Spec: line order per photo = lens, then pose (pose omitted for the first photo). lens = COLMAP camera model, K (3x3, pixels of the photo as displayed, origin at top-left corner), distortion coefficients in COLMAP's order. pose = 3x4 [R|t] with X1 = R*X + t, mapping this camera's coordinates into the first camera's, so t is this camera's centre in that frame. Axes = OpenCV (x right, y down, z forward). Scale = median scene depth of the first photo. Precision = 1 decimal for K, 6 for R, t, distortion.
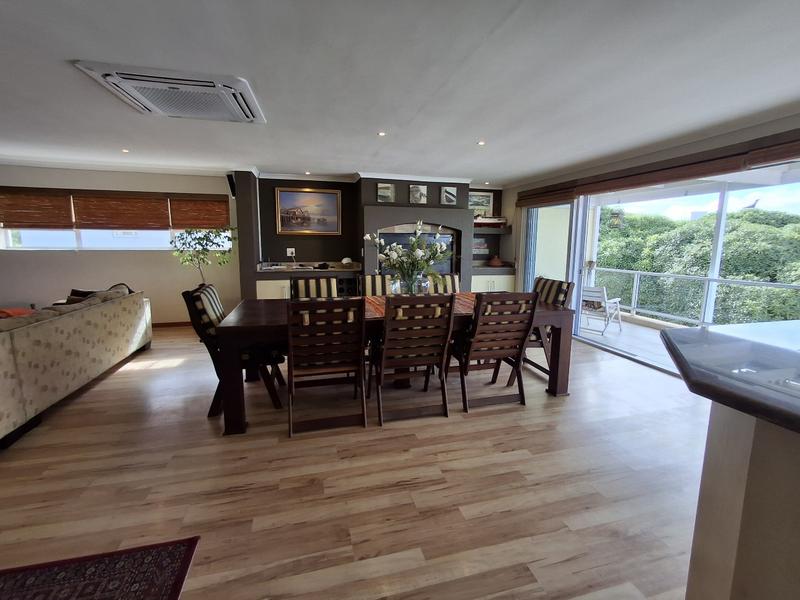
lens RADIAL K [[365.3, 0, 396.5], [0, 365.3, 300.1], [0, 0, 1]] dist [-0.001595, 0.000679]
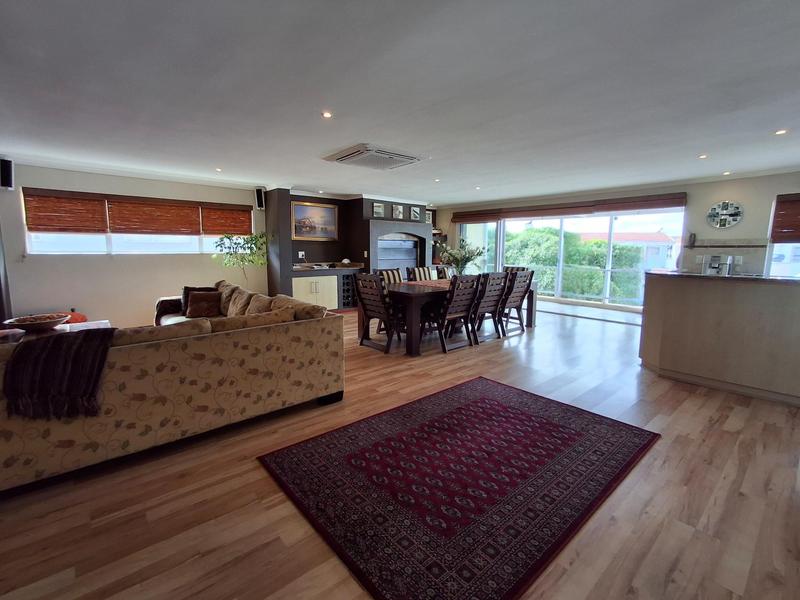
lens RADIAL K [[365.3, 0, 400.7], [0, 365.3, 296.3], [0, 0, 1]] dist [-0.001595, 0.000679]
pose [[0.901596, -0.057445, 0.428748, -0.537573], [0.069048, 0.997547, -0.011544, 0.043664], [-0.427033, 0.040012, 0.903350, -0.231803]]
